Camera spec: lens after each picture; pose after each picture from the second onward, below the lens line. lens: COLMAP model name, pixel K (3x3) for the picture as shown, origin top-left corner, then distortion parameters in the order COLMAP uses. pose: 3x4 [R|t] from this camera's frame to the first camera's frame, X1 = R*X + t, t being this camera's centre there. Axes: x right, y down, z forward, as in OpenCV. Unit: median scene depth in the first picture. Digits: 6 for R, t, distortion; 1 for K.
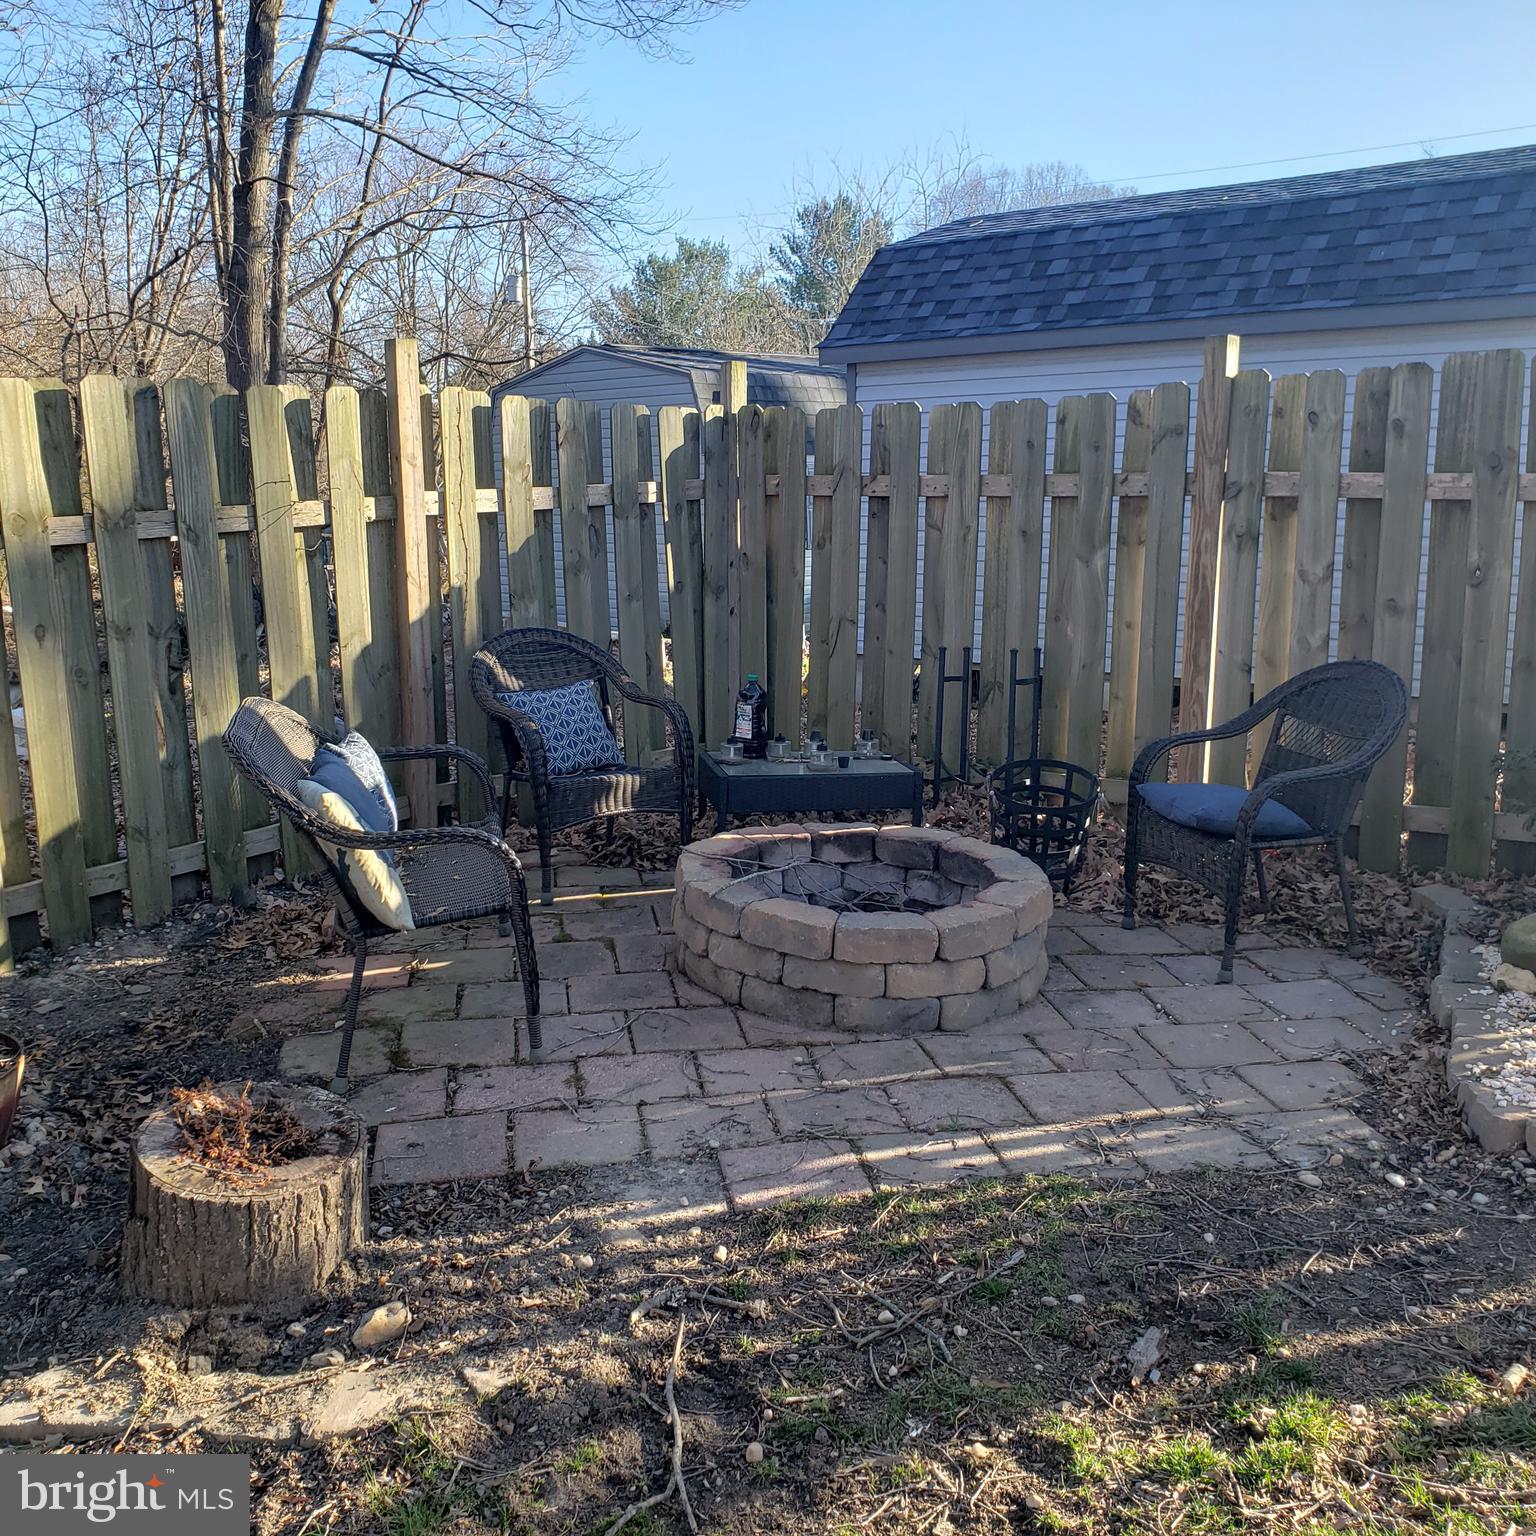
lens RADIAL K [[1587.2, 0, 760.4], [0, 1587.2, 777.7], [0, 0, 1]] dist [0.217970, -0.634217]
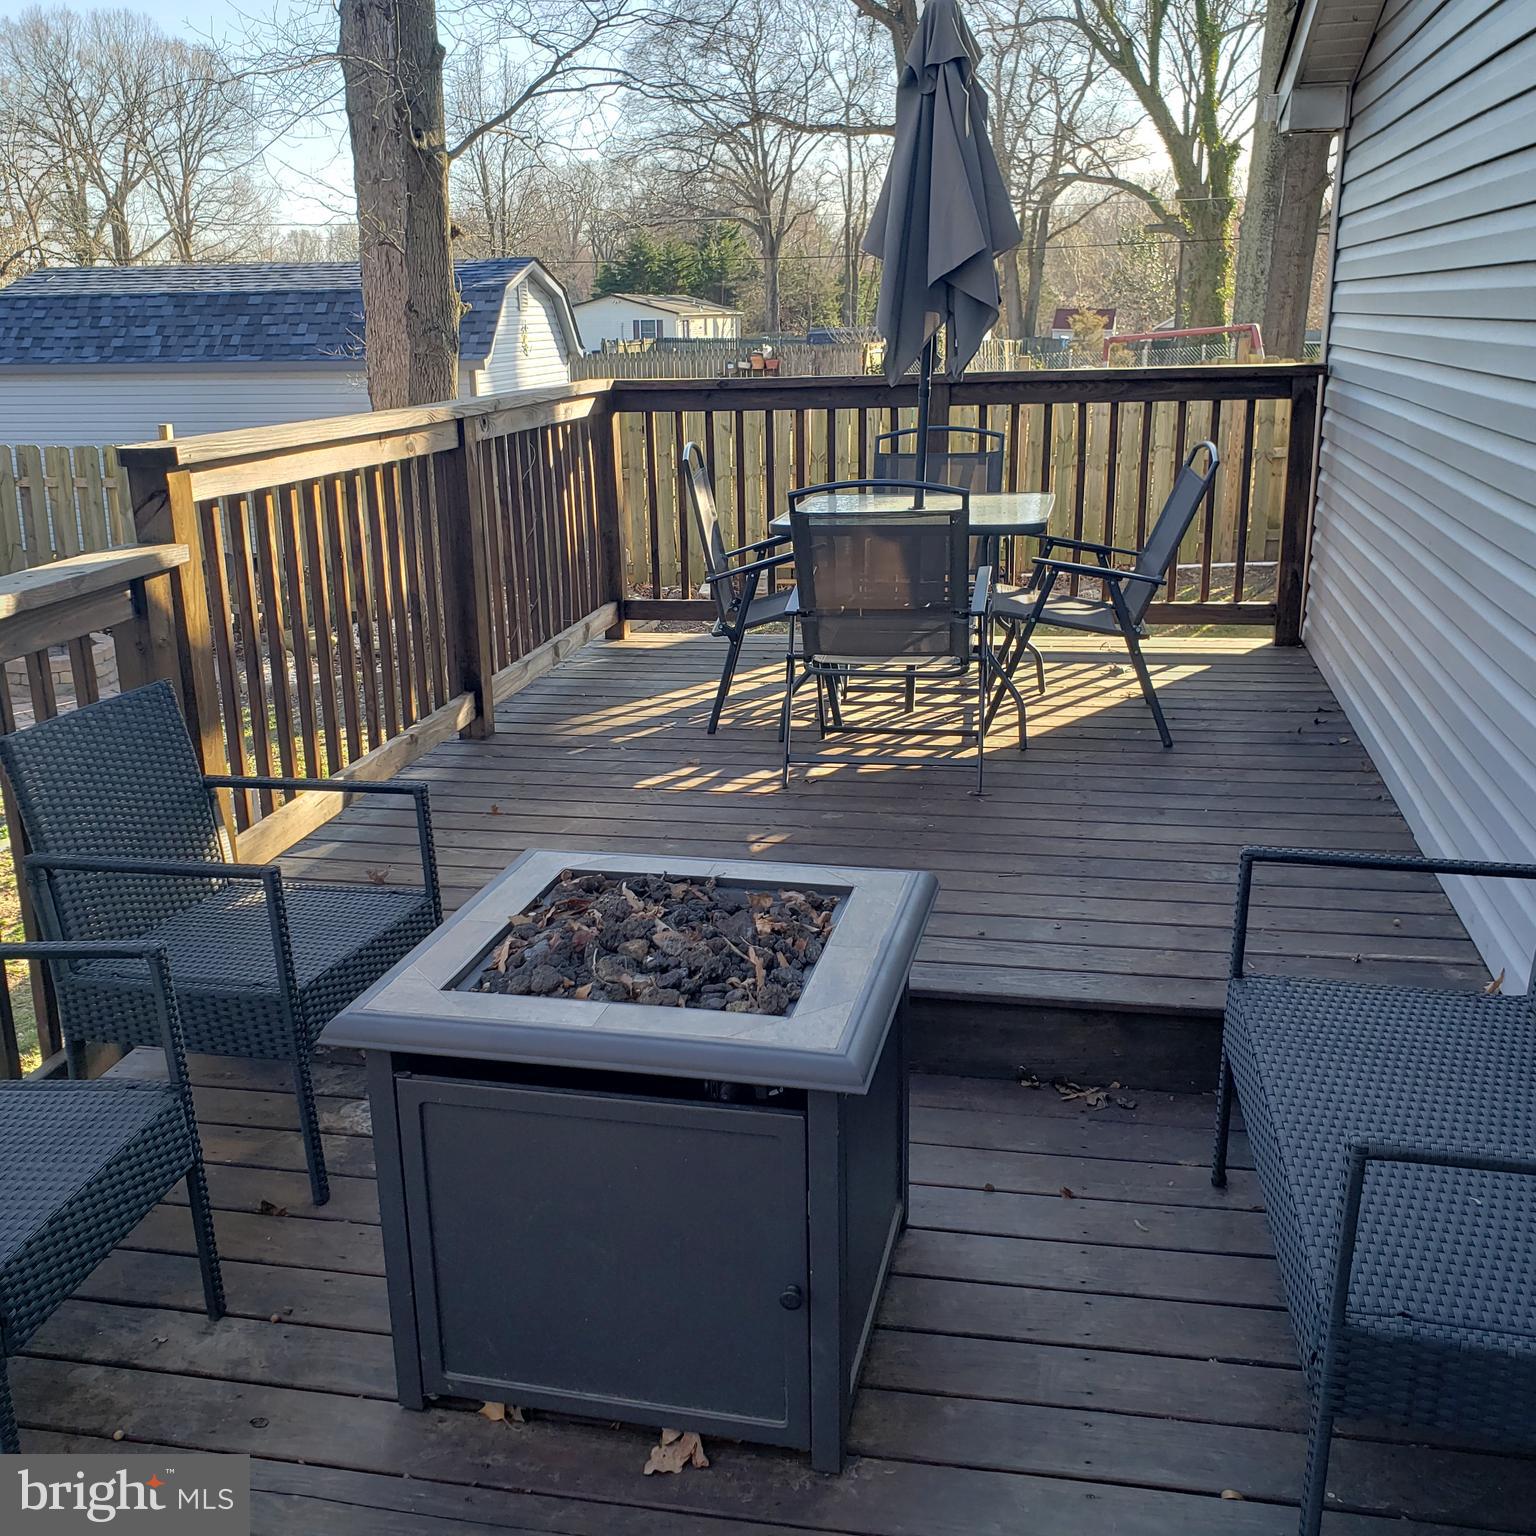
lens RADIAL K [[1585.8, 0, 744.5], [0, 1585.8, 761.5], [0, 0, 1]] dist [0.212409, -0.607557]
pose [[0.873572, -0.152857, 0.462069, -0.095913], [0.118836, 0.987655, 0.102060, 0.056281], [-0.471965, -0.034247, 0.880952, -0.954807]]
